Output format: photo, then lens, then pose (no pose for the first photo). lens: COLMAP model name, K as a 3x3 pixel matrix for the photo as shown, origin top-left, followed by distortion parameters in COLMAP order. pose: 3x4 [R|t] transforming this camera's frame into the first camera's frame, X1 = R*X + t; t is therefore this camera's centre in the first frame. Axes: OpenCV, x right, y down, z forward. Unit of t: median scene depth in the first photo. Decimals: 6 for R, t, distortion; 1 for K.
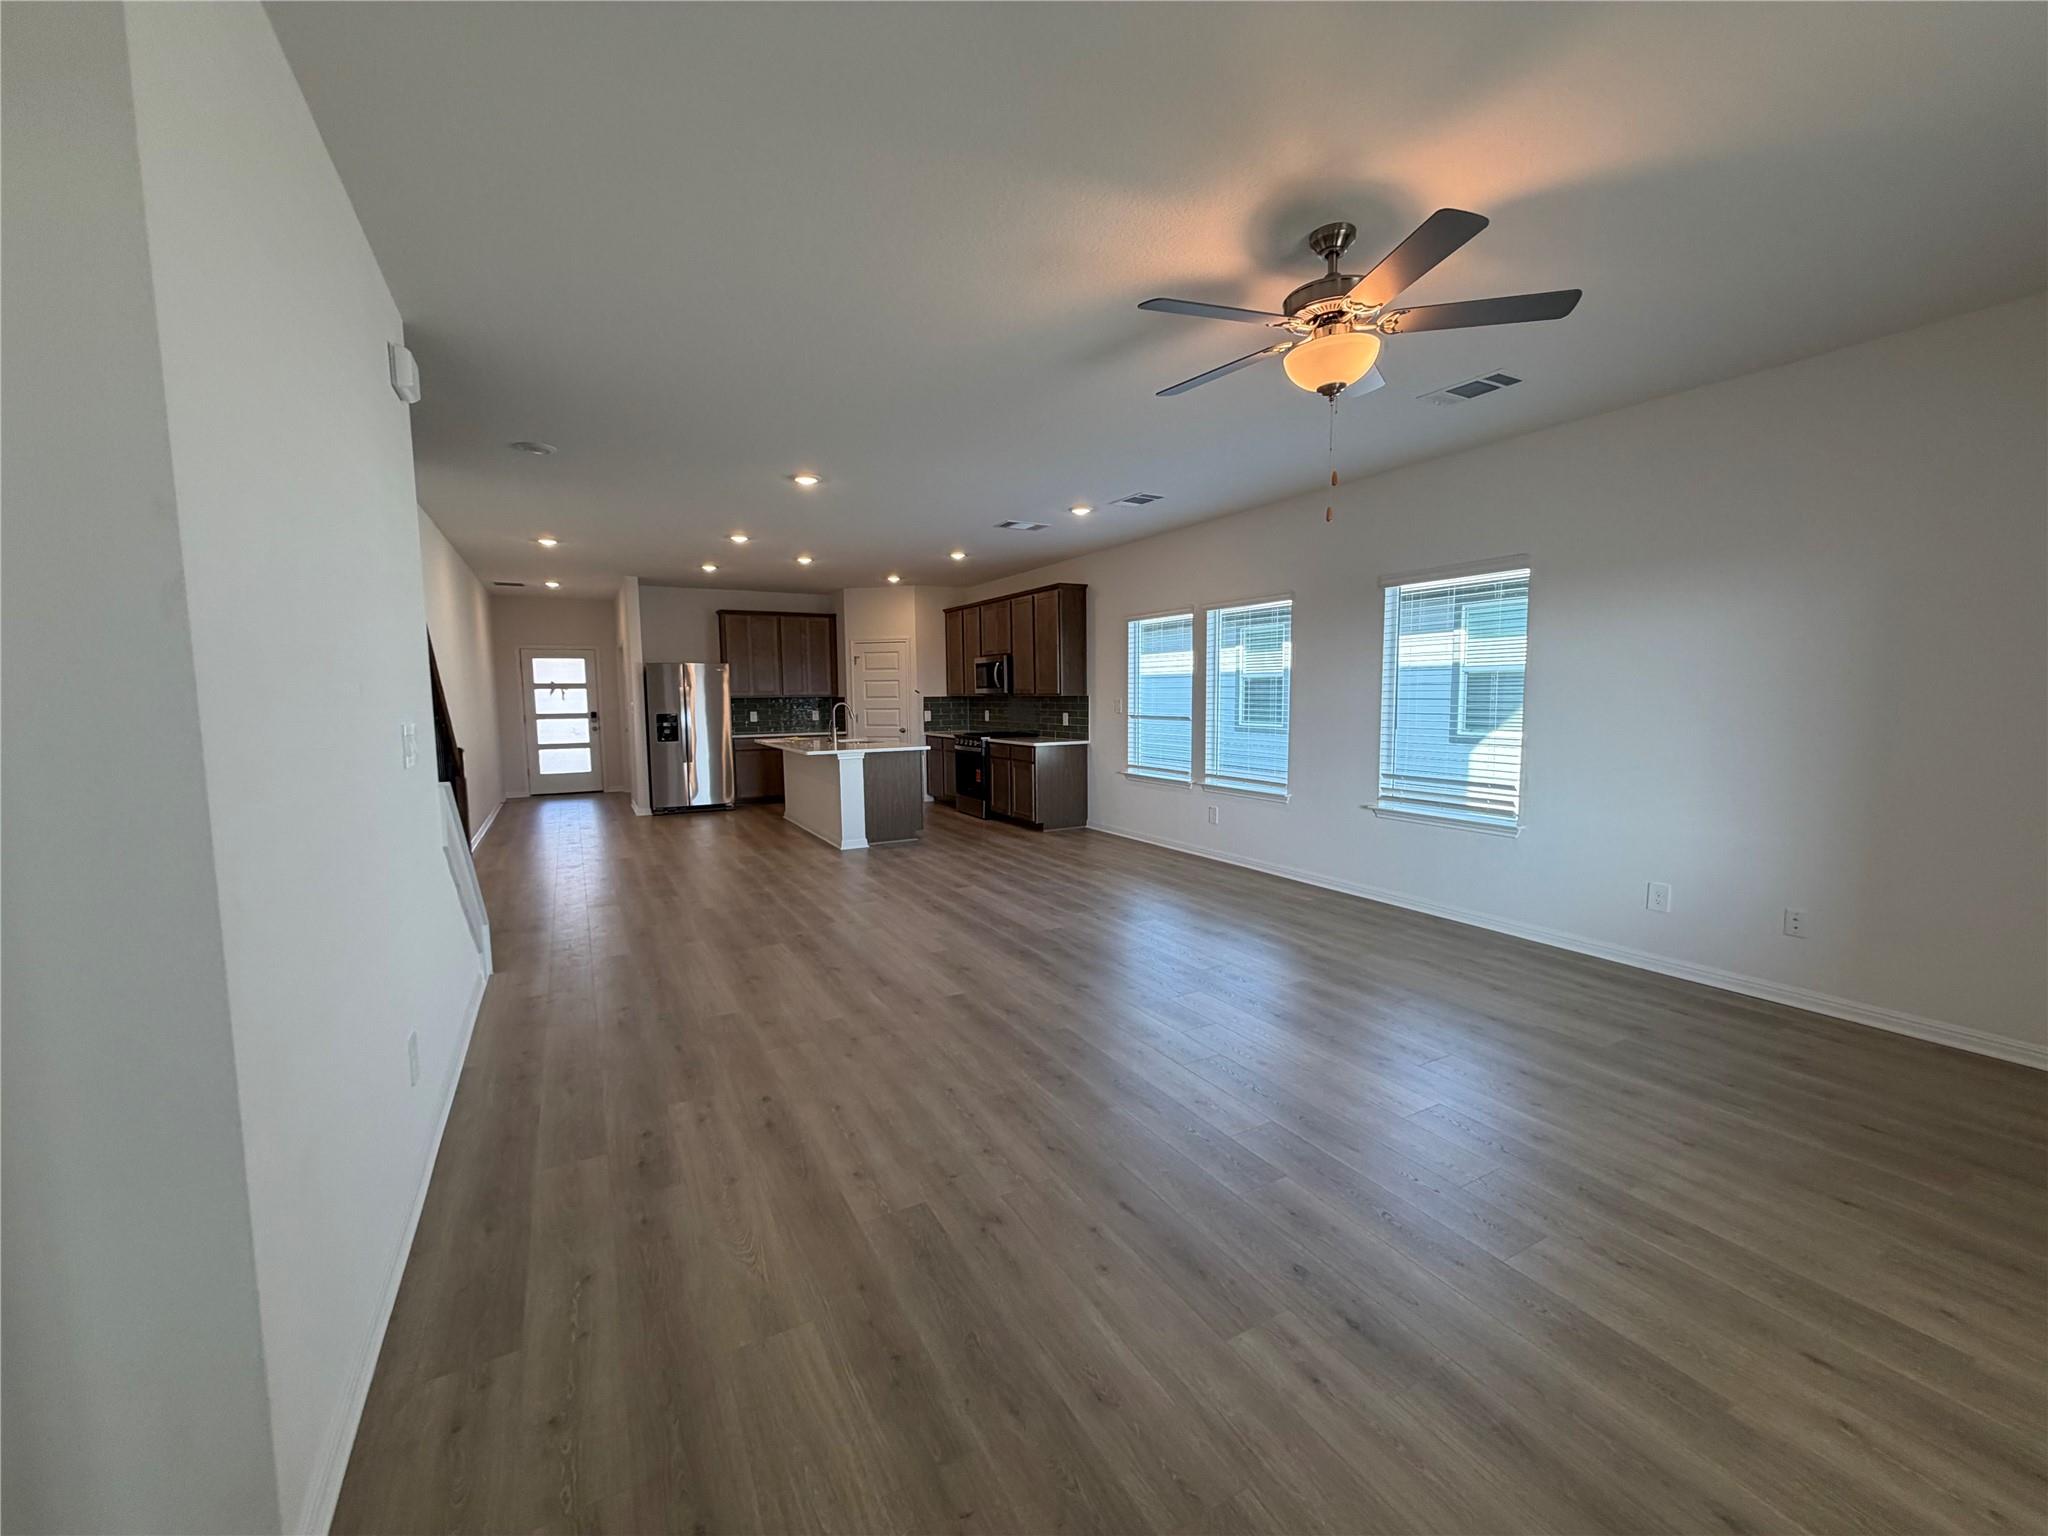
lens RADIAL K [[814.8, 0, 1024.0], [0, 814.8, 768.0], [0, 0, 1]] dist [0.000723, 0.000030]
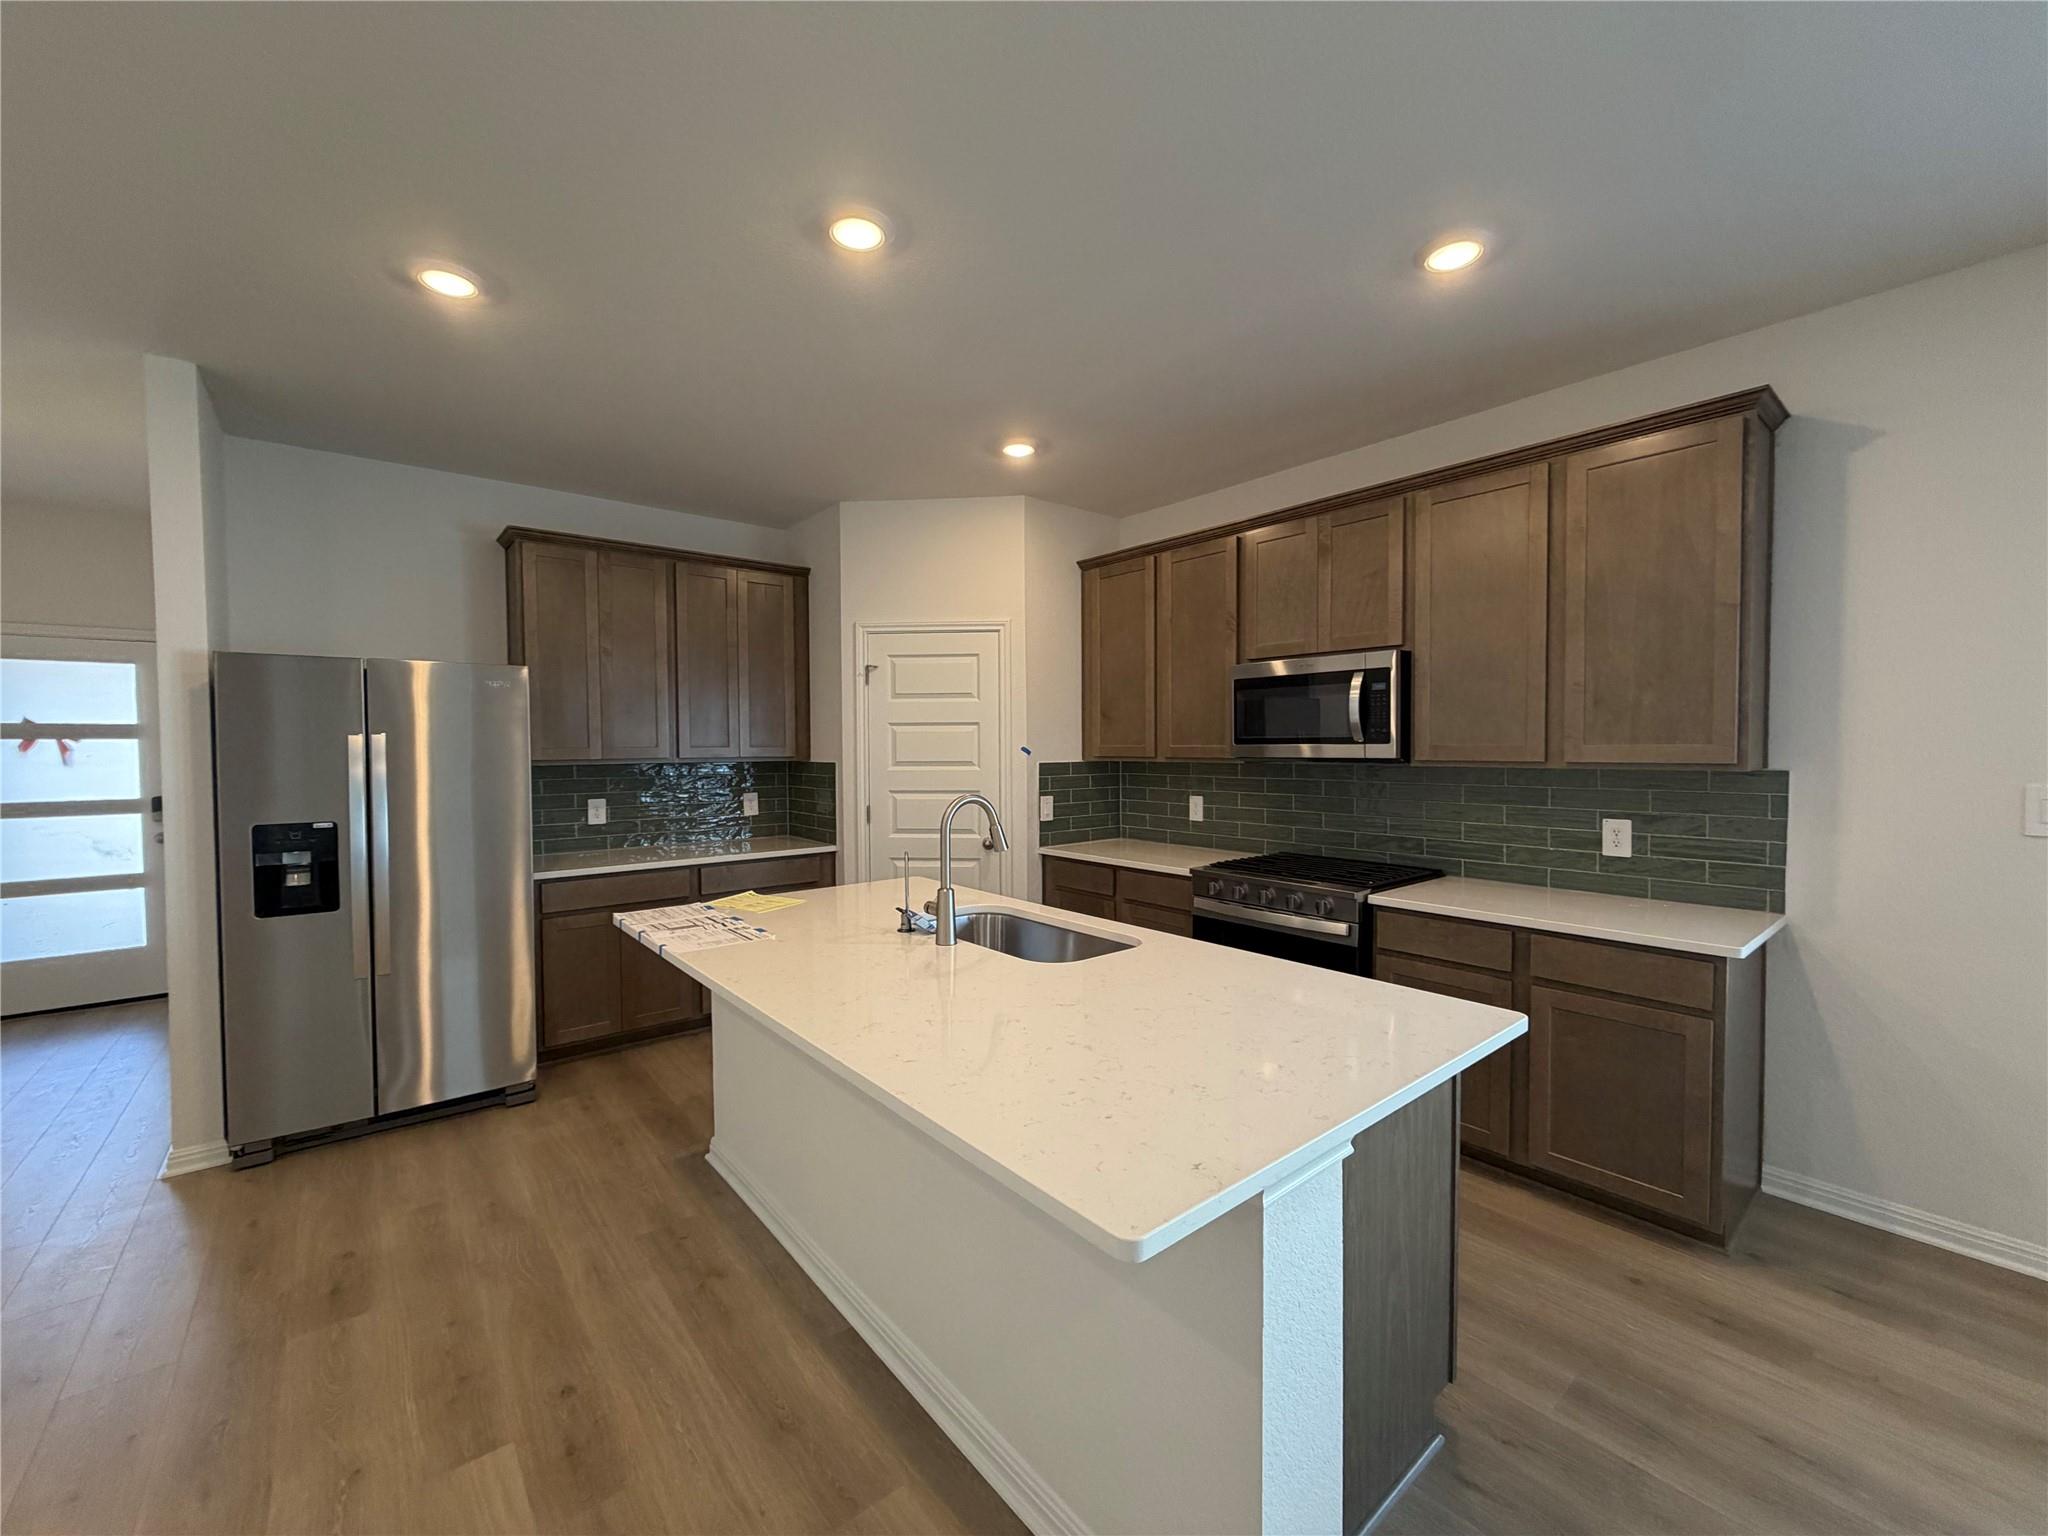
lens RADIAL K [[814.8, 0, 1024.0], [0, 814.8, 768.0], [0, 0, 1]] dist [0.000723, 0.000030]
pose [[0.982916, -0.001025, 0.184049, -0.206581], [0.012935, 0.997897, -0.063518, -0.058073], [-0.183597, 0.064813, 0.980863, 0.589169]]
